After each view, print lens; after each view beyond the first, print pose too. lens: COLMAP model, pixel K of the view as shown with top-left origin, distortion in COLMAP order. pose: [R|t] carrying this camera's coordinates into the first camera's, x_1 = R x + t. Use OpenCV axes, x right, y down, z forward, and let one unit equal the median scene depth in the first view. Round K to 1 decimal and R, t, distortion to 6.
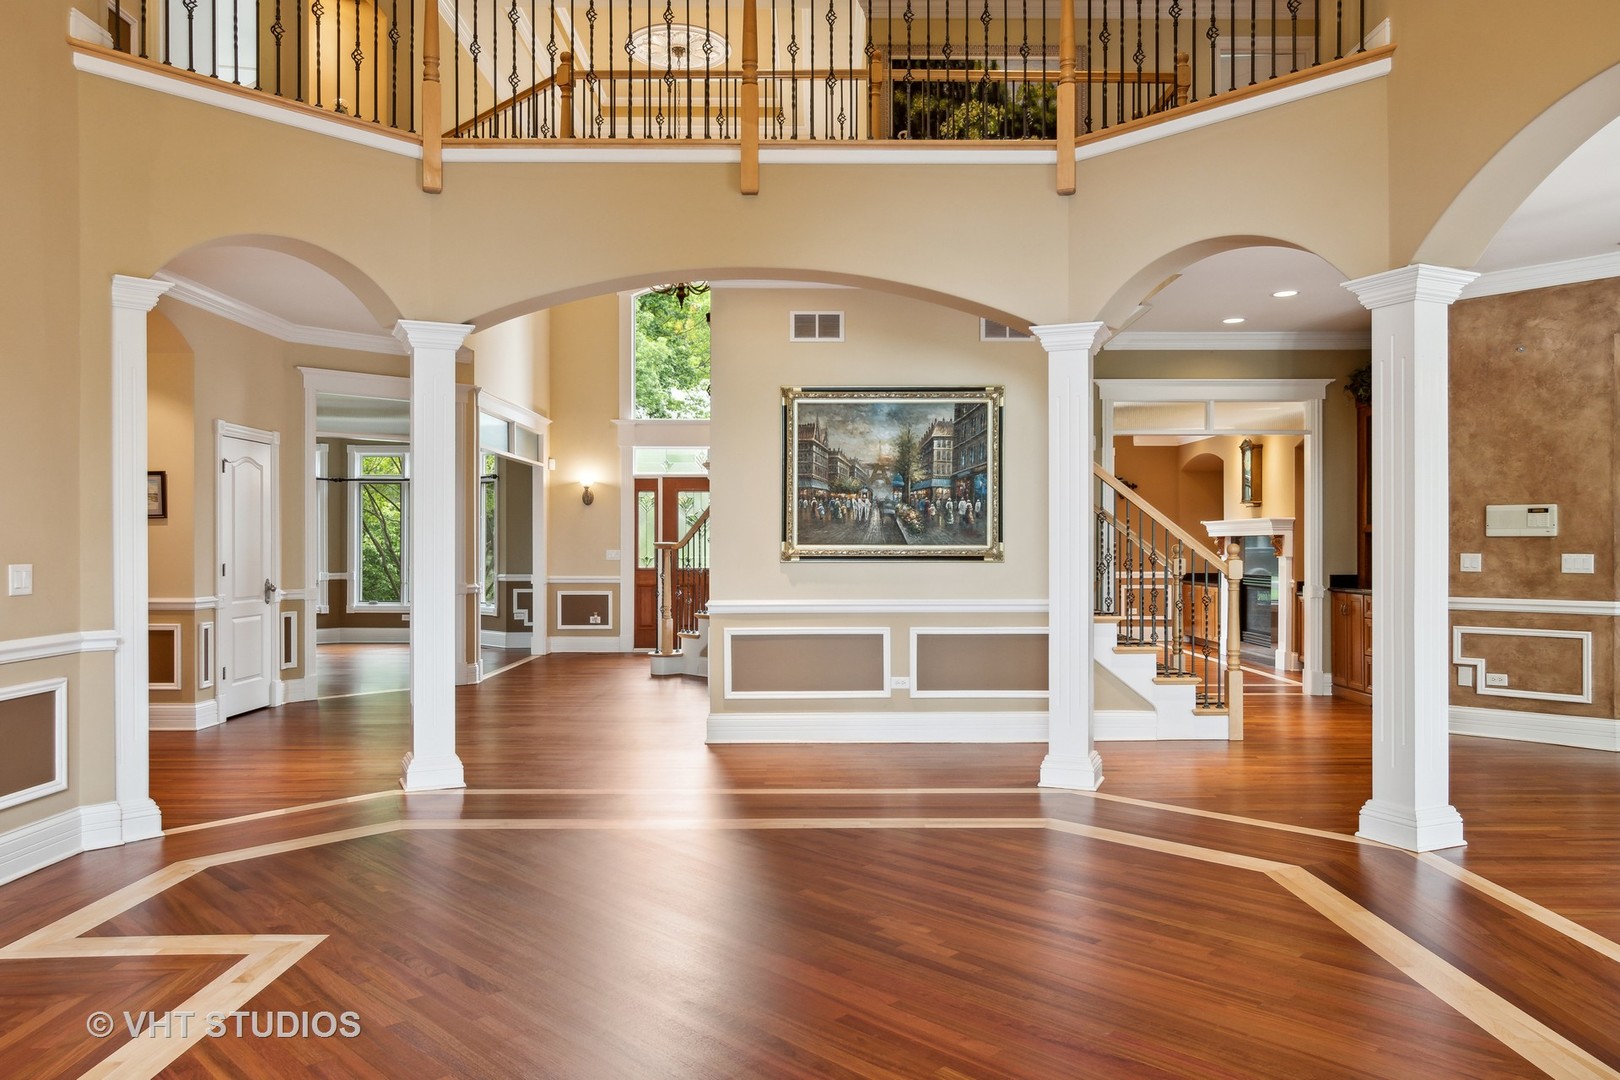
lens RADIAL K [[1093.5, 0, 813.2], [0, 1093.5, 543.2], [0, 0, 1]] dist [-0.000178, -0.000985]
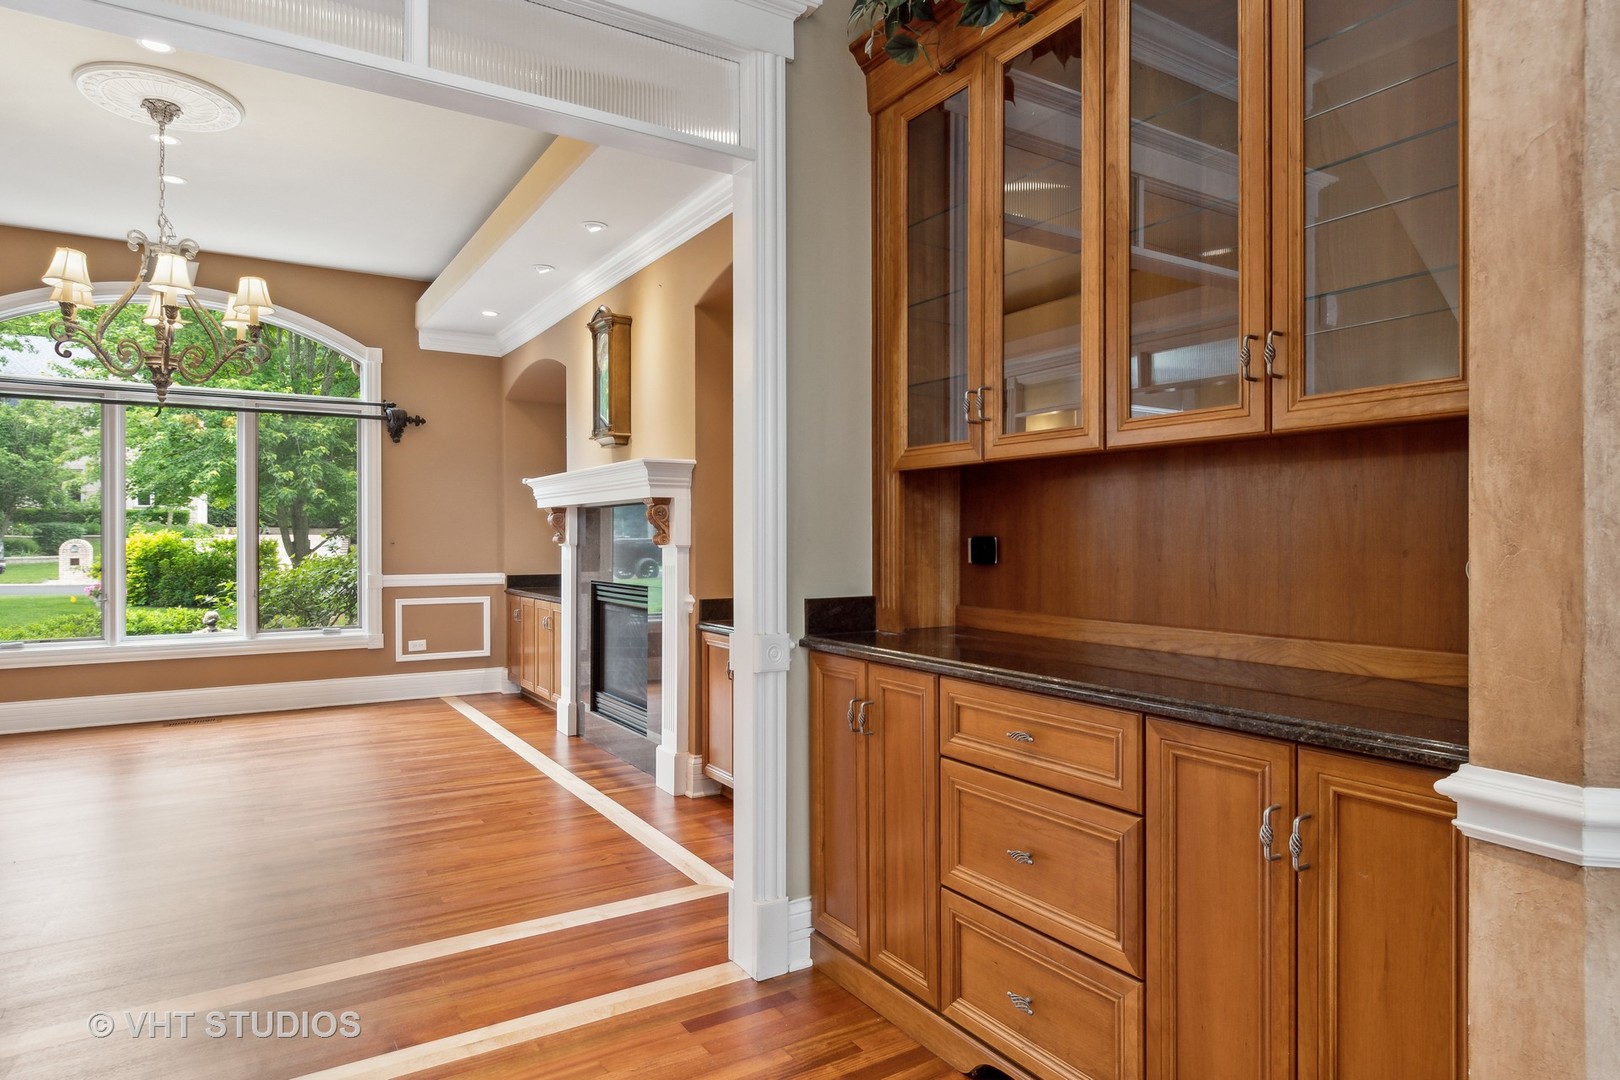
lens RADIAL K [[957.2, 0, 813.4], [0, 957.2, 537.1], [0, 0, 1]] dist [0.003183, -0.000788]
pose [[0.847694, -0.002698, 0.530479, 0.248202], [0.000352, 0.999990, 0.004524, 0.006402], [-0.530486, -0.003648, 0.847686, 0.582327]]
